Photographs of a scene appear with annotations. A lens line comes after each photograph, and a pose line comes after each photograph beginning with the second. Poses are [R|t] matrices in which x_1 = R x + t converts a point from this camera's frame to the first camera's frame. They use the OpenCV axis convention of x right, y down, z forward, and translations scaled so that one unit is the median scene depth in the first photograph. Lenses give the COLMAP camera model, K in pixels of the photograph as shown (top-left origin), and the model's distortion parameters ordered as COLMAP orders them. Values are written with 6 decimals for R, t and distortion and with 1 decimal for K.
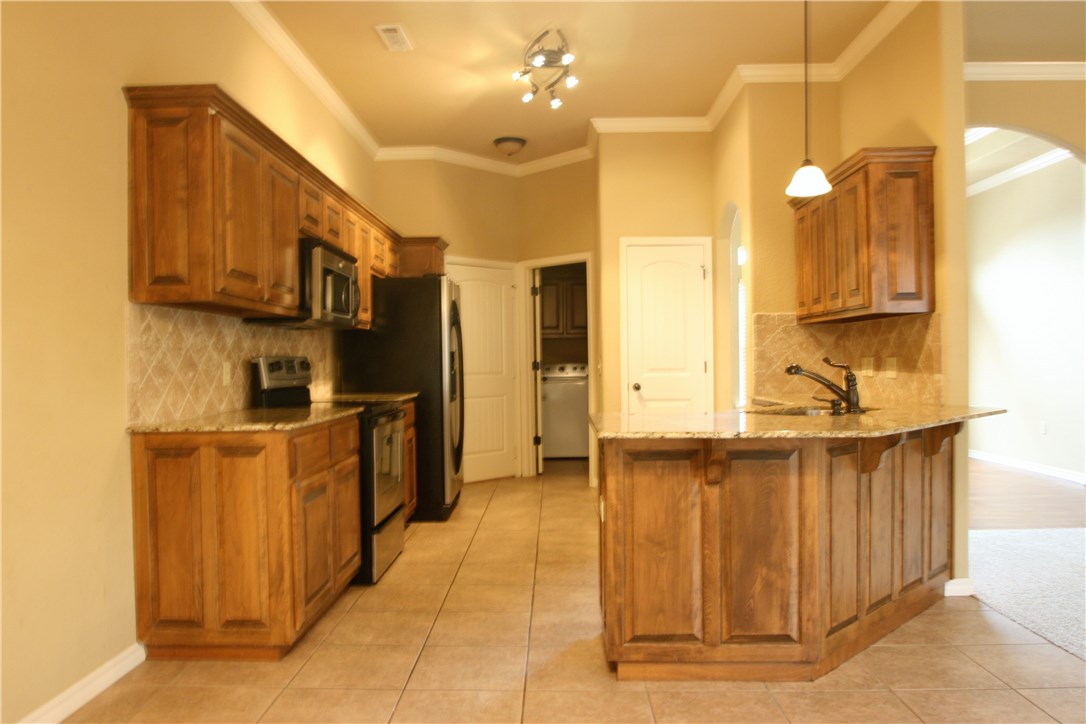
lens RADIAL K [[770.0, 0, 532.4], [0, 770.0, 363.6], [0, 0, 1]] dist [-0.036923, -0.003112]
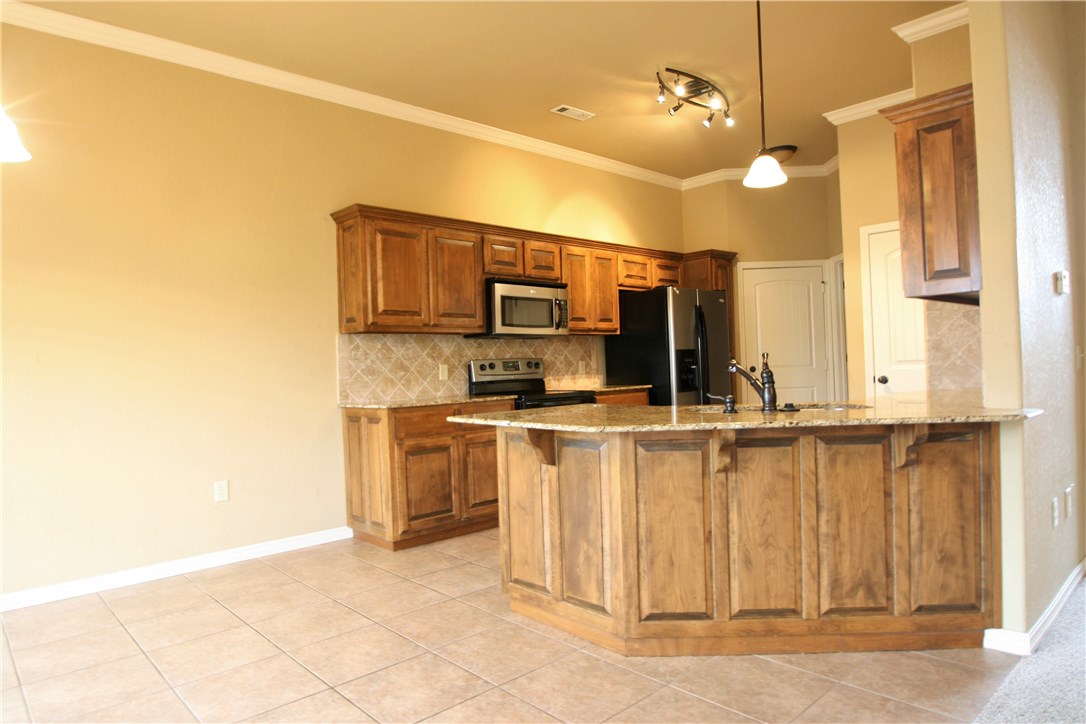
lens RADIAL K [[668.9, 0, 530.8], [0, 668.9, 361.9], [0, 0, 1]] dist [-0.033584, -0.001259]
pose [[0.696057, -0.016067, -0.717807, 0.802121], [0.023169, 0.999732, 0.000090, -0.004150], [0.717613, -0.016693, 0.696242, 0.210606]]
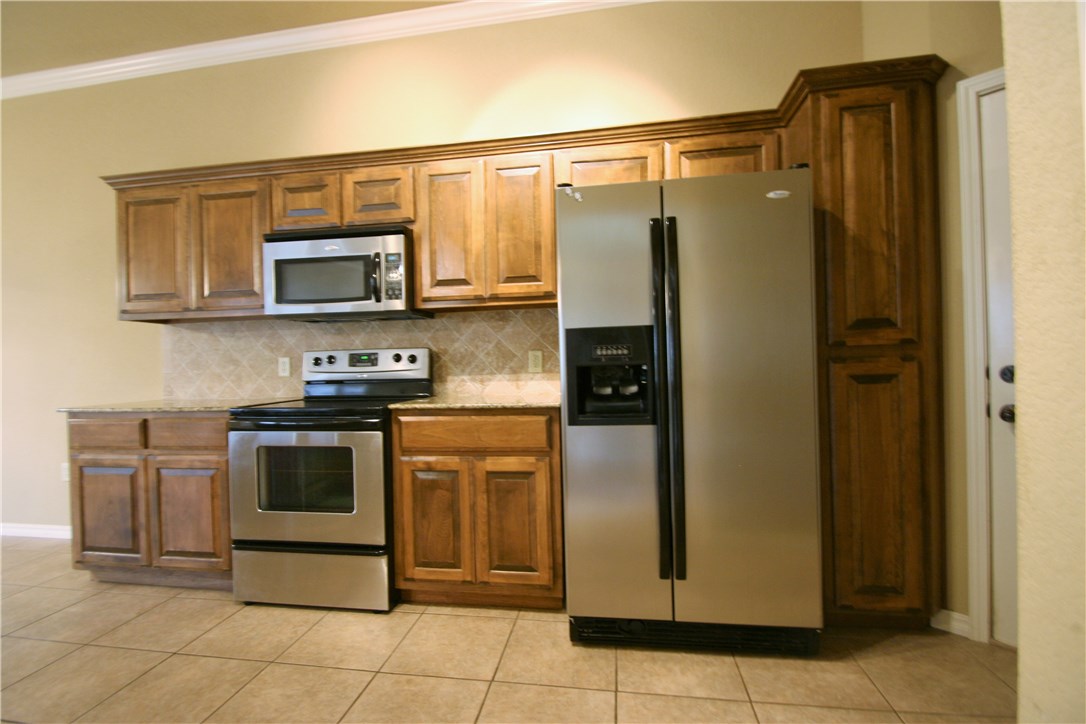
lens RADIAL K [[509.5, 0, 533.8], [0, 509.5, 362.1], [0, 0, 1]] dist [-0.001144, -0.008310]
pose [[-0.134297, 0.020708, -0.990725, 0.408568], [0.023131, 0.999575, 0.017757, 0.000242], [0.990671, -0.020532, -0.134719, 1.732096]]
